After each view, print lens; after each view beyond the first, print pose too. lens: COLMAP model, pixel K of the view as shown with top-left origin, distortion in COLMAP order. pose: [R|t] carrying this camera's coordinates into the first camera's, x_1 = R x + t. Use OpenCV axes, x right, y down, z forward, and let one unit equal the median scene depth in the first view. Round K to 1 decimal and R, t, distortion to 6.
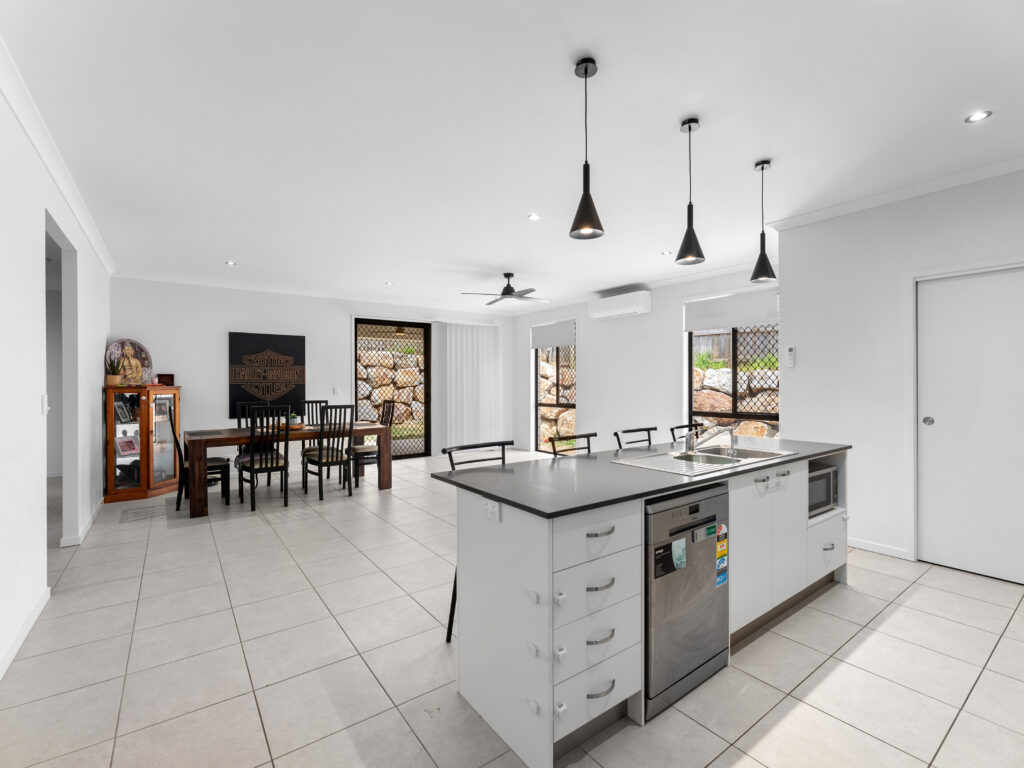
lens RADIAL K [[462.5, 0, 509.4], [0, 462.5, 383.7], [0, 0, 1]] dist [-0.000487, 0.000234]
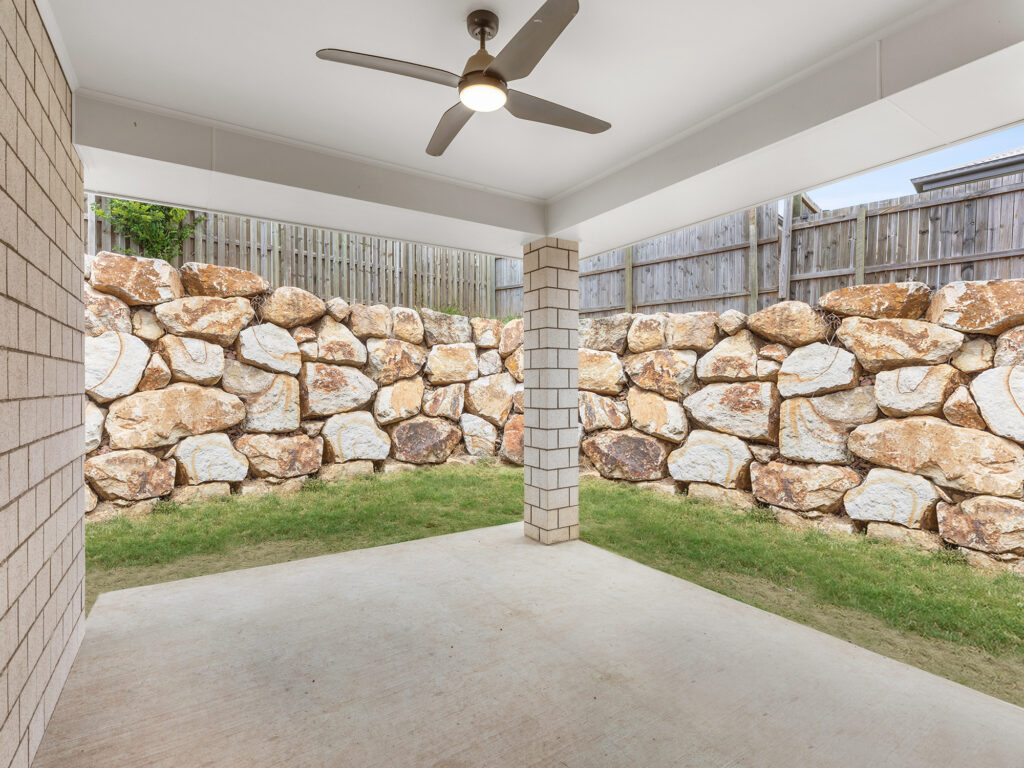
lens RADIAL K [[499.2, 0, 508.6], [0, 499.2, 389.2], [0, 0, 1]] dist [-0.005057, -0.000259]
pose [[0.998469, 0.002421, -0.055253, -0.402360], [-0.002056, 0.999976, 0.006670, 0.028736], [0.055267, -0.006546, 0.998450, 1.473491]]
